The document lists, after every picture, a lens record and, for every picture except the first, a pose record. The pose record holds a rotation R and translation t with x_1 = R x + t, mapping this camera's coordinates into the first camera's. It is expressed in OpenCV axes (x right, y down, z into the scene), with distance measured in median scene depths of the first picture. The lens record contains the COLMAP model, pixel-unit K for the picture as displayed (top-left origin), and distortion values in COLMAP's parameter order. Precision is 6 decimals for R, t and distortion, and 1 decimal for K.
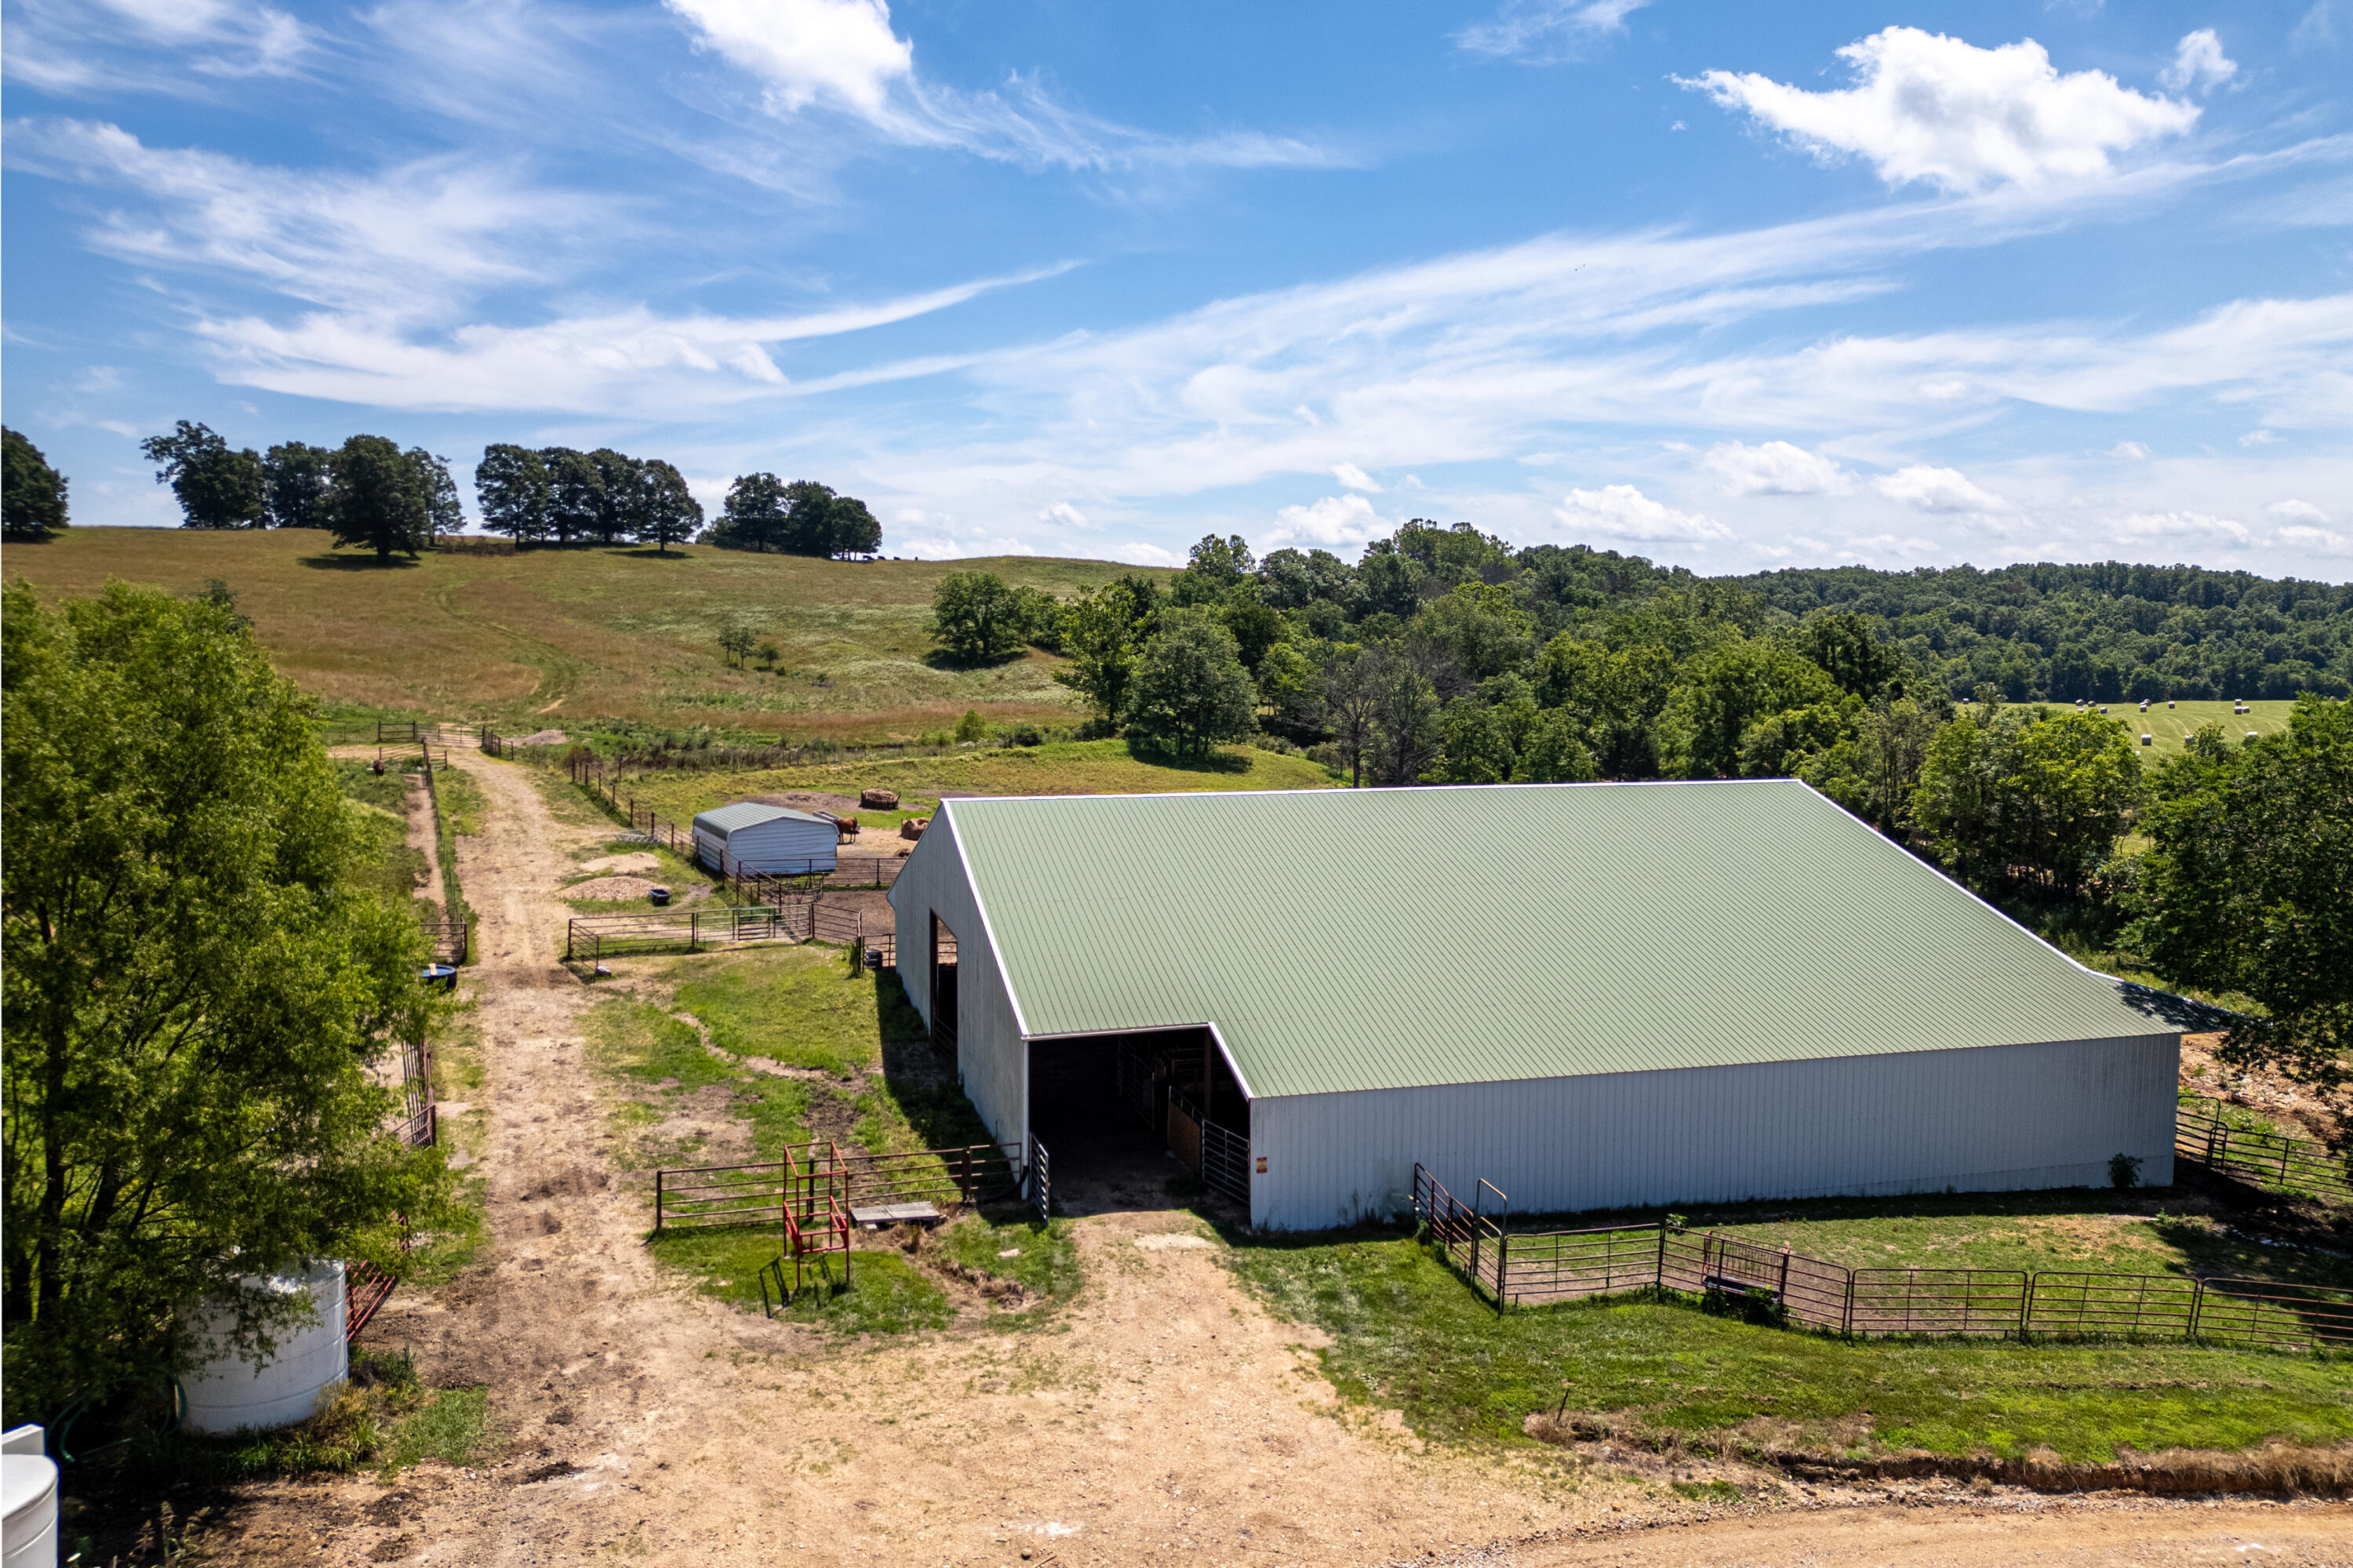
lens RADIAL K [[1637.4, 0, 1188.0], [0, 1637.4, 787.5], [0, 0, 1]] dist [0.048853, -0.034122]
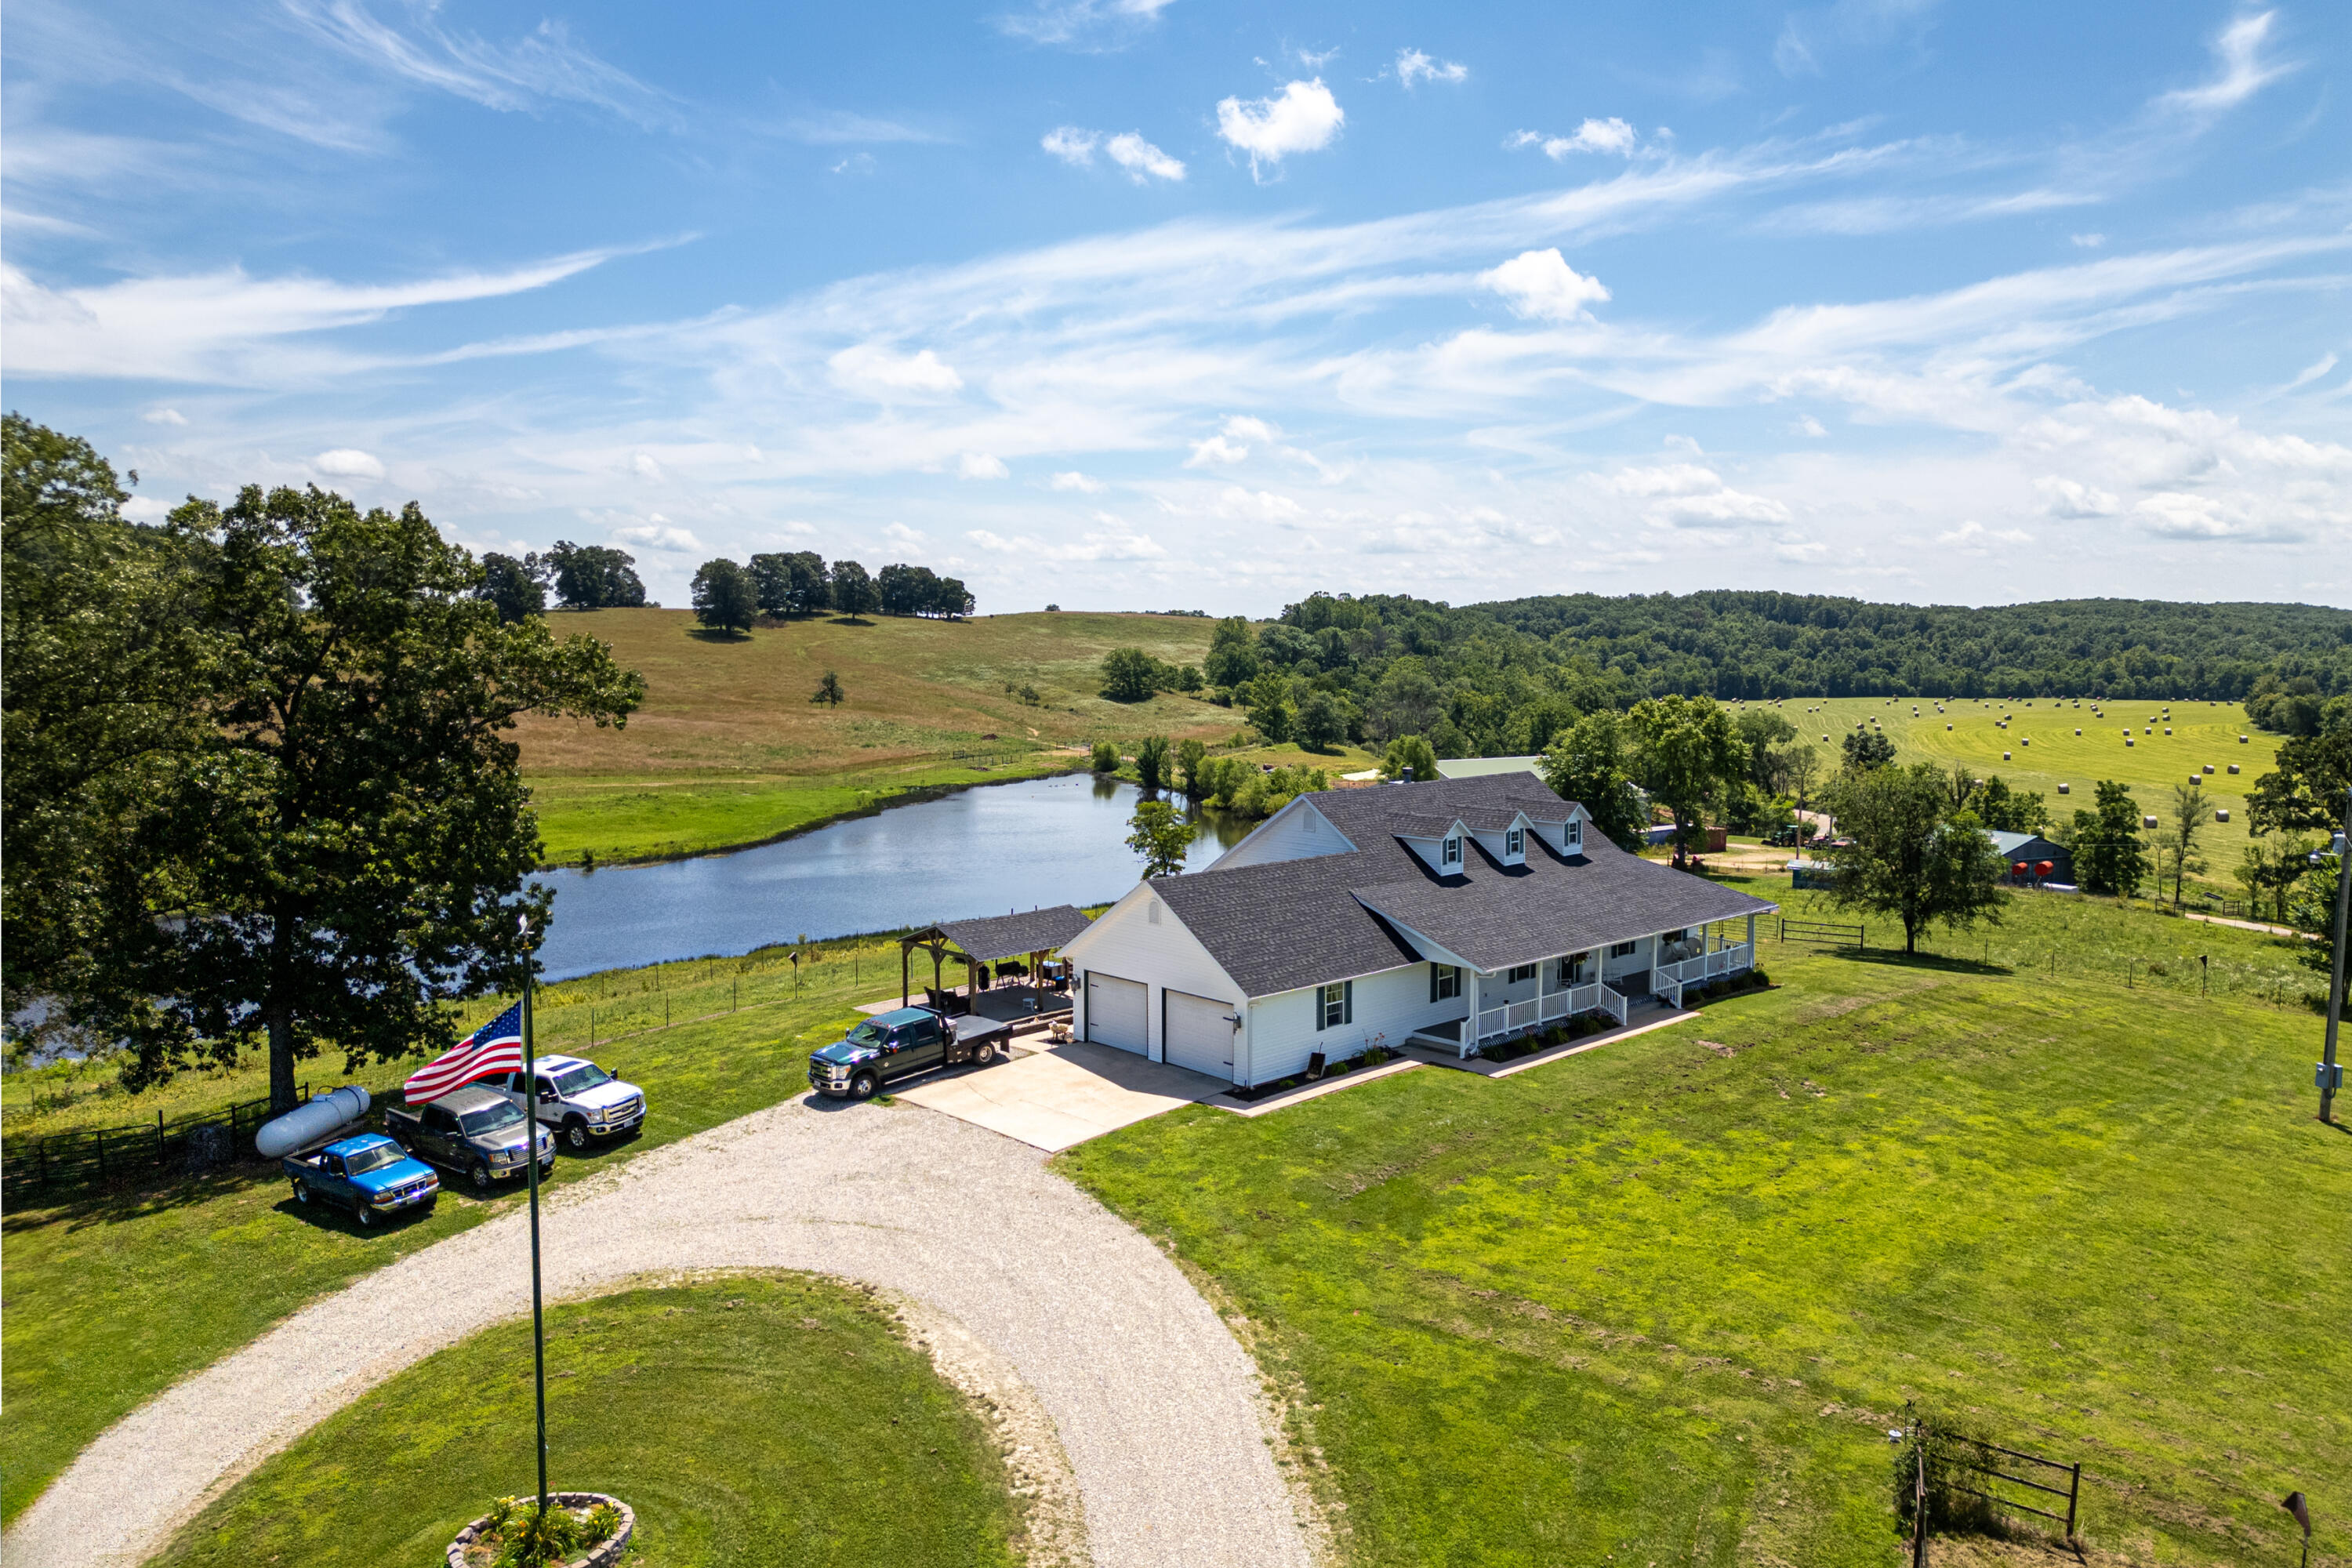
lens RADIAL K [[1636.6, 0, 1183.2], [0, 1636.6, 779.6], [0, 0, 1]] dist [0.048853, -0.034122]
pose [[0.989565, -0.016208, 0.143174, -0.132798], [0.015459, 0.999860, 0.006344, 0.001499], [-0.143257, -0.004064, 0.989677, -0.322290]]
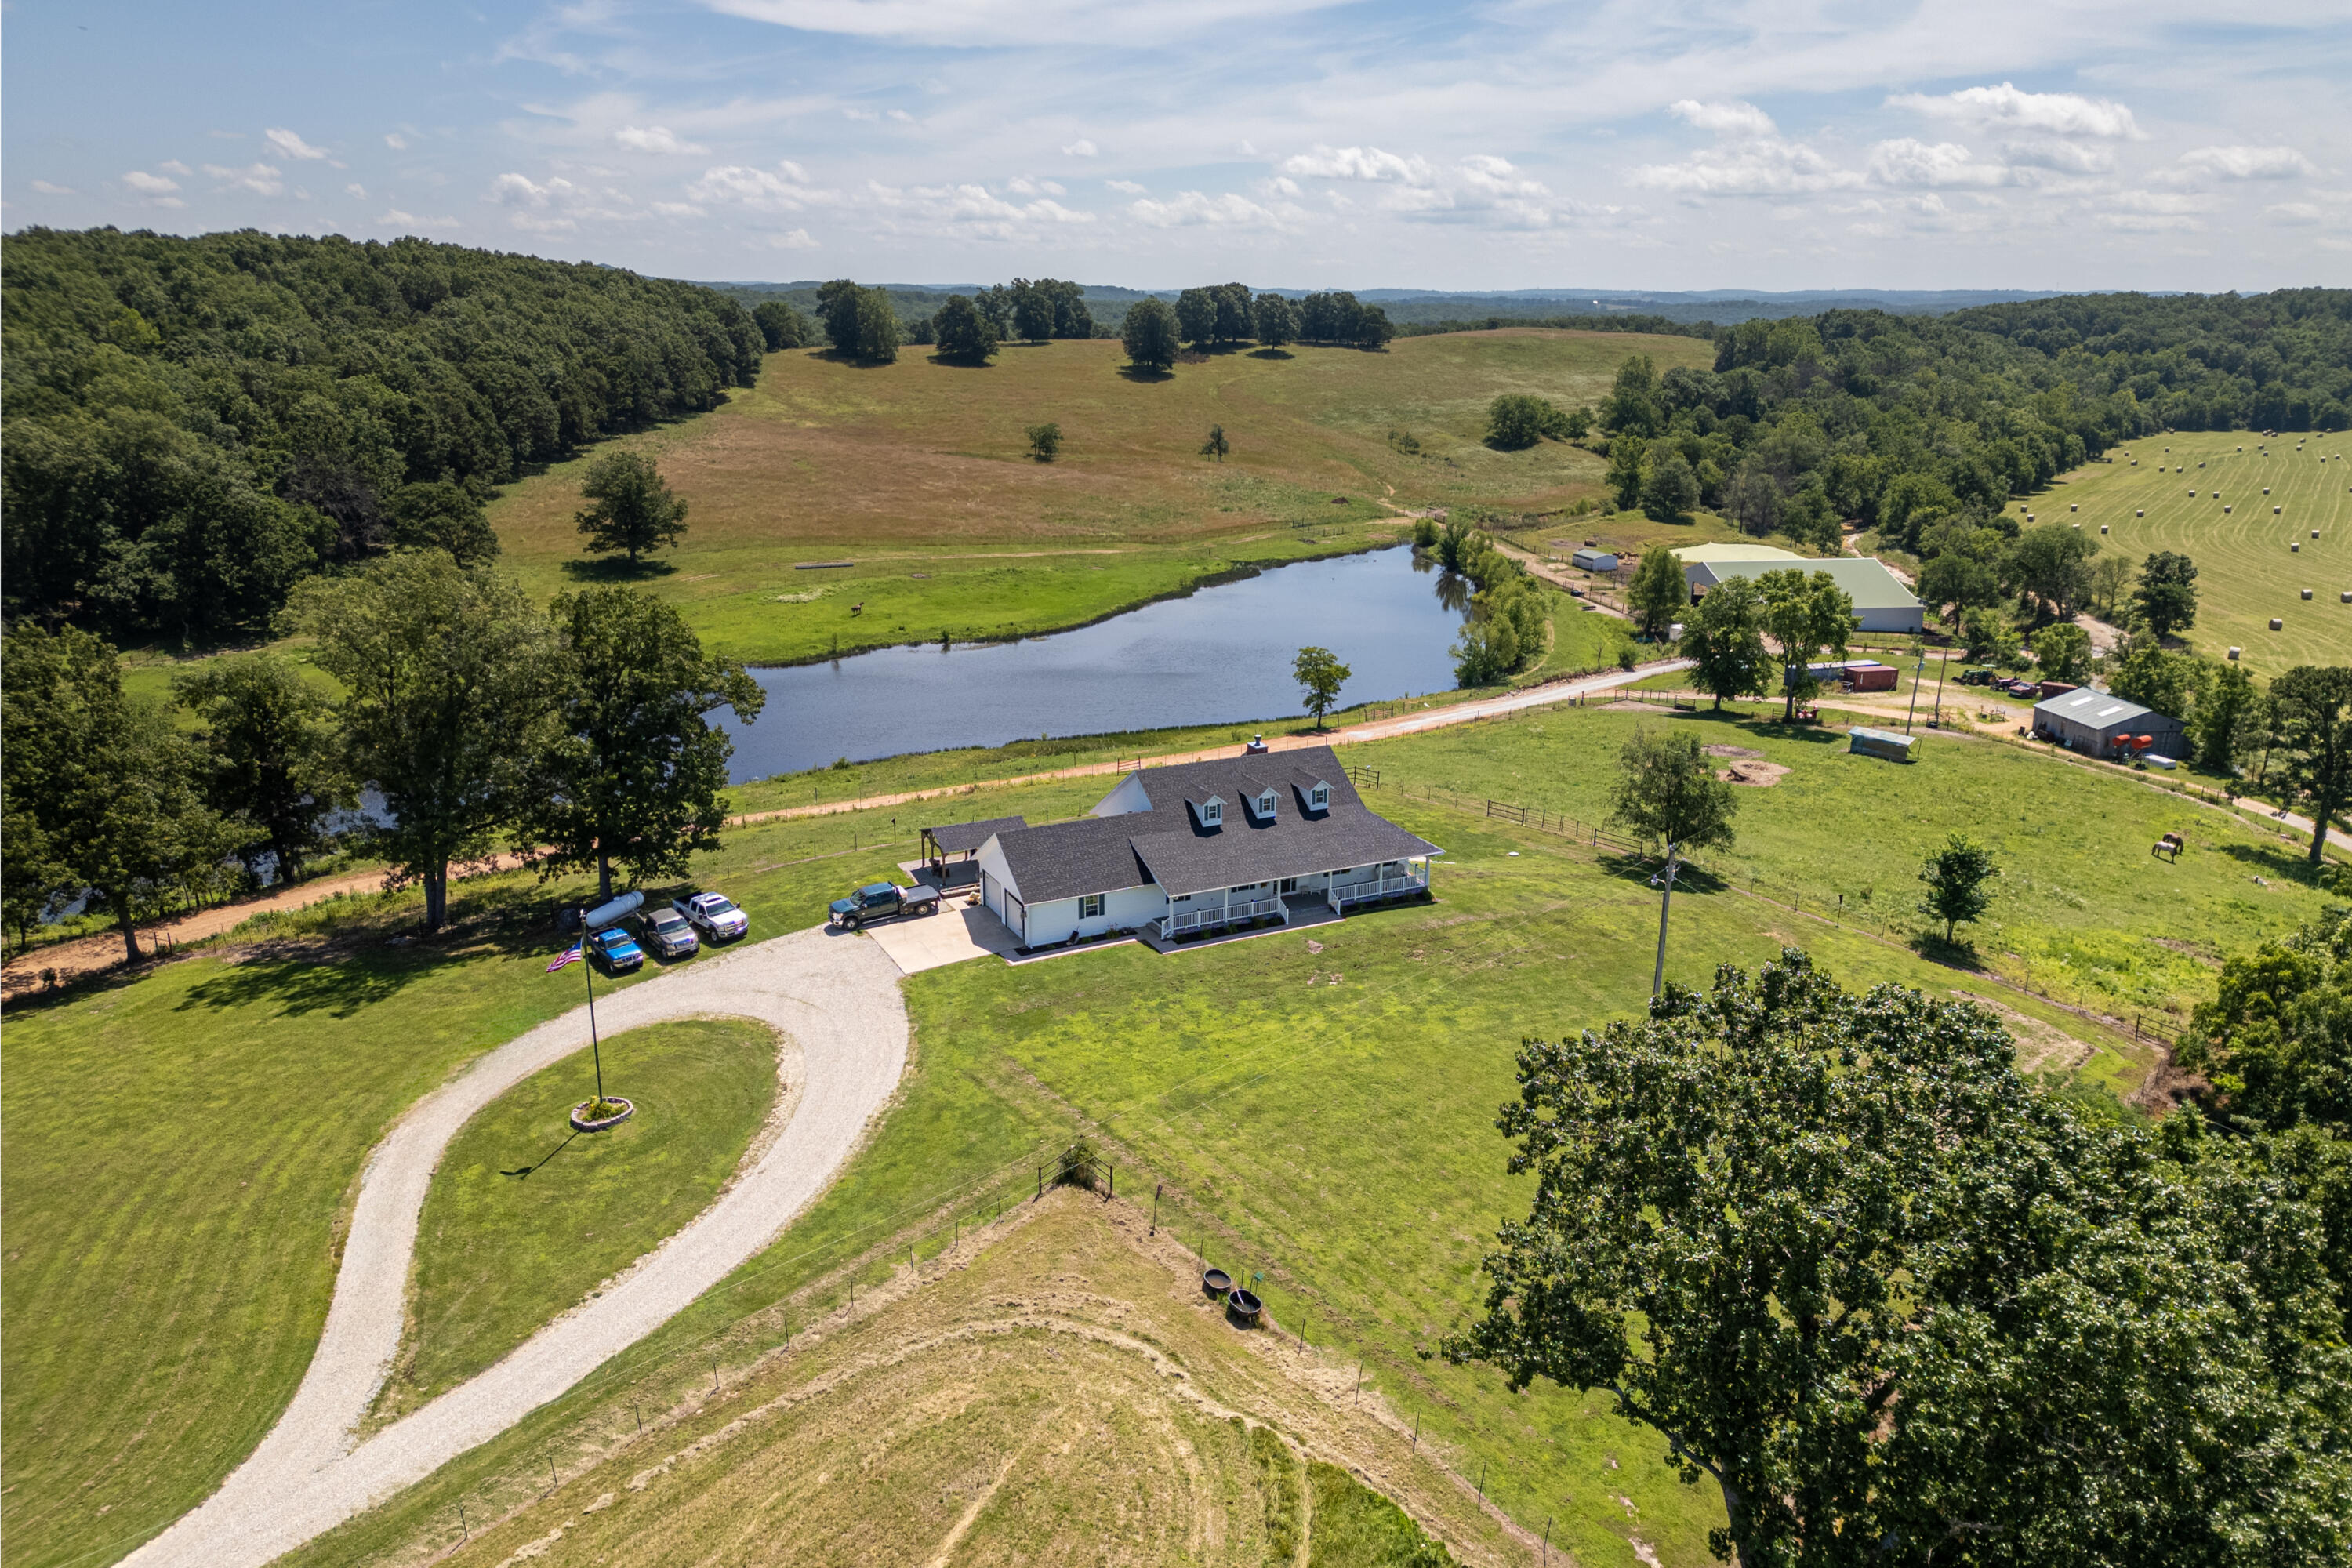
lens RADIAL K [[1636.6, 0, 1188.7], [0, 1636.6, 785.8], [0, 0, 1]] dist [0.048853, -0.034122]
pose [[0.988476, 0.046391, -0.144091, -0.083480], [-0.016176, 0.978804, 0.204161, -0.028680], [0.150508, -0.199477, 0.968275, -0.385784]]
